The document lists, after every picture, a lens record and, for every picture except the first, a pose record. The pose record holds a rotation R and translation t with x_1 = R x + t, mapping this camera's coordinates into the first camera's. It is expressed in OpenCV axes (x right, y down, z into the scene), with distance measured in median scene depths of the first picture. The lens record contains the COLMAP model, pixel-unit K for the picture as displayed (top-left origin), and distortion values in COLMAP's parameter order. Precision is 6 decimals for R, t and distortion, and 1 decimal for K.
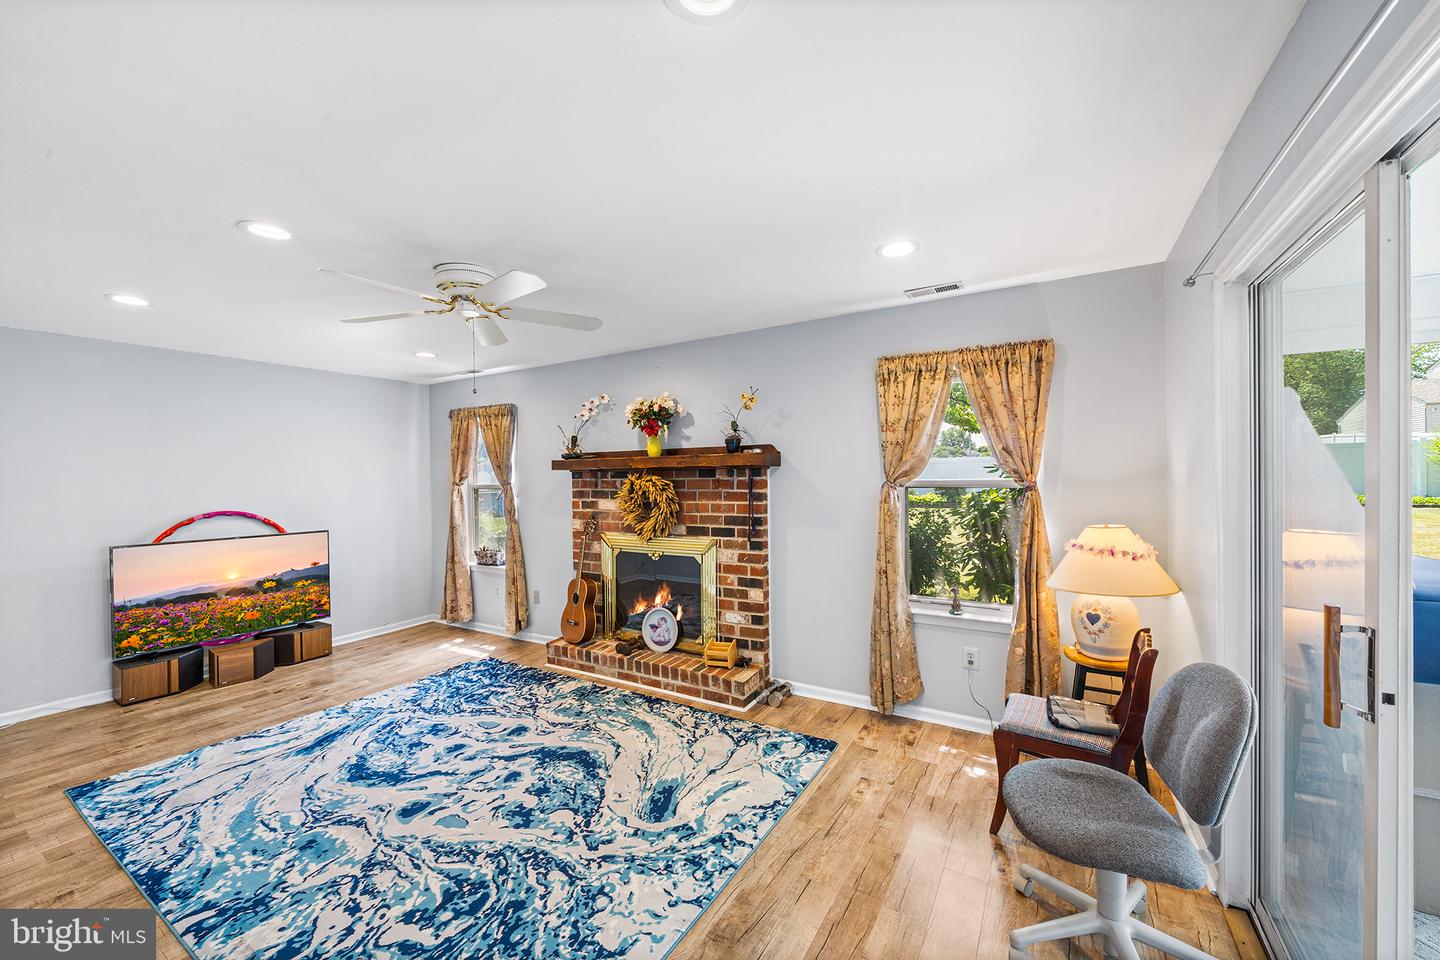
lens RADIAL K [[556.8, 0, 720.0], [0, 556.8, 480.0], [0, 0, 1]] dist [0.000122, 0.000047]
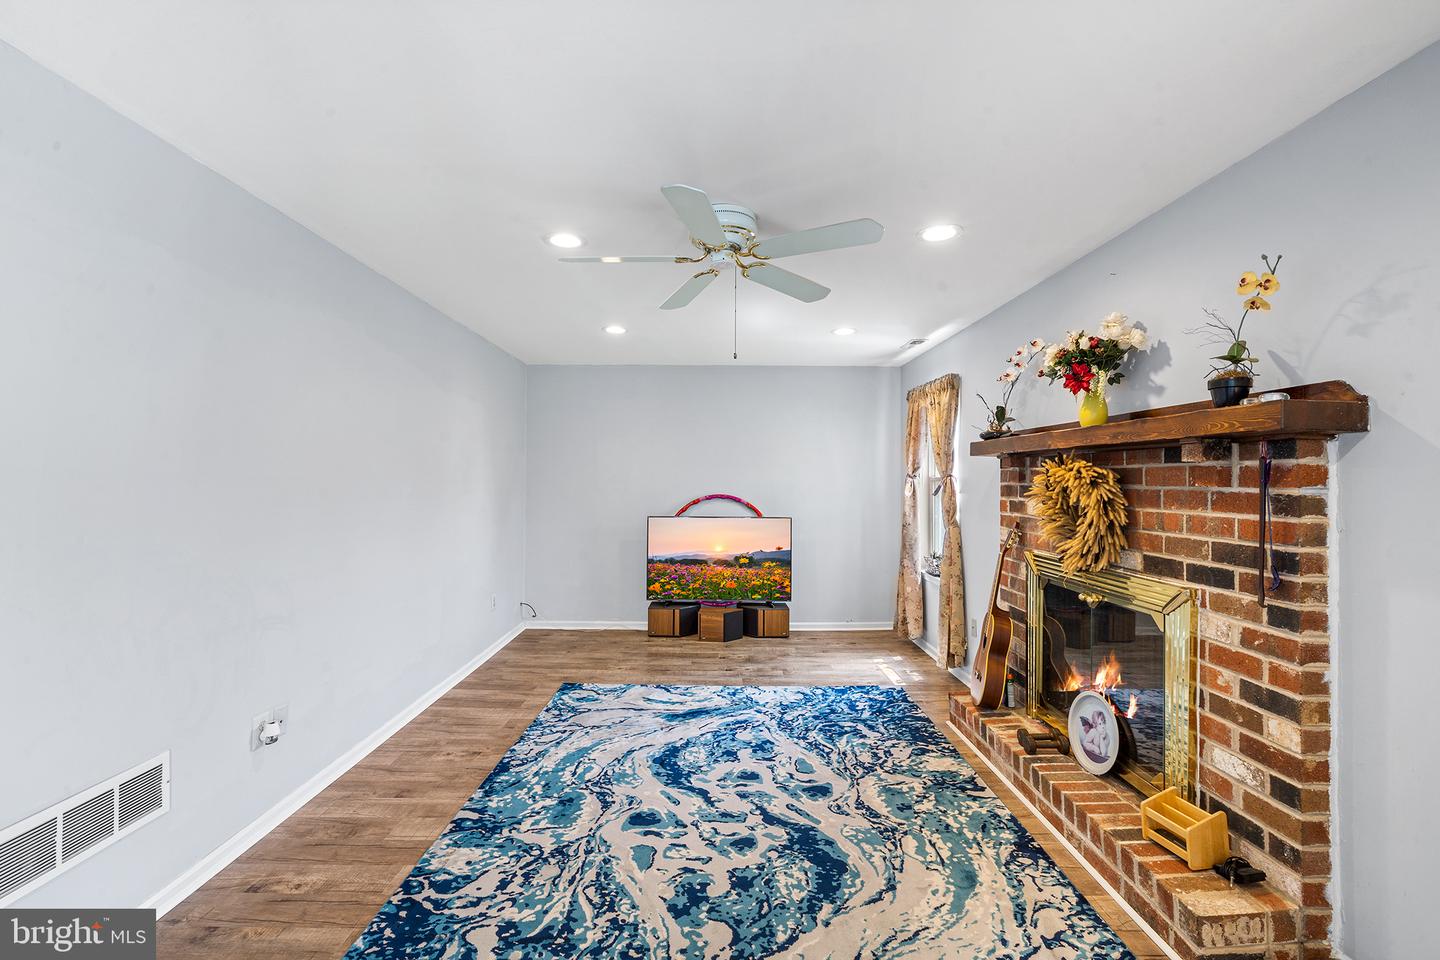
lens RADIAL K [[597.8, 0, 720.0], [0, 597.8, 466.5], [0, 0, 1]] dist [-0.000440, 0.000079]
pose [[0.520400, -0.001412, -0.853921, 0.230156], [-0.017291, 0.999776, -0.012191, 0.013187], [0.853747, 0.021110, 0.520259, 0.376688]]
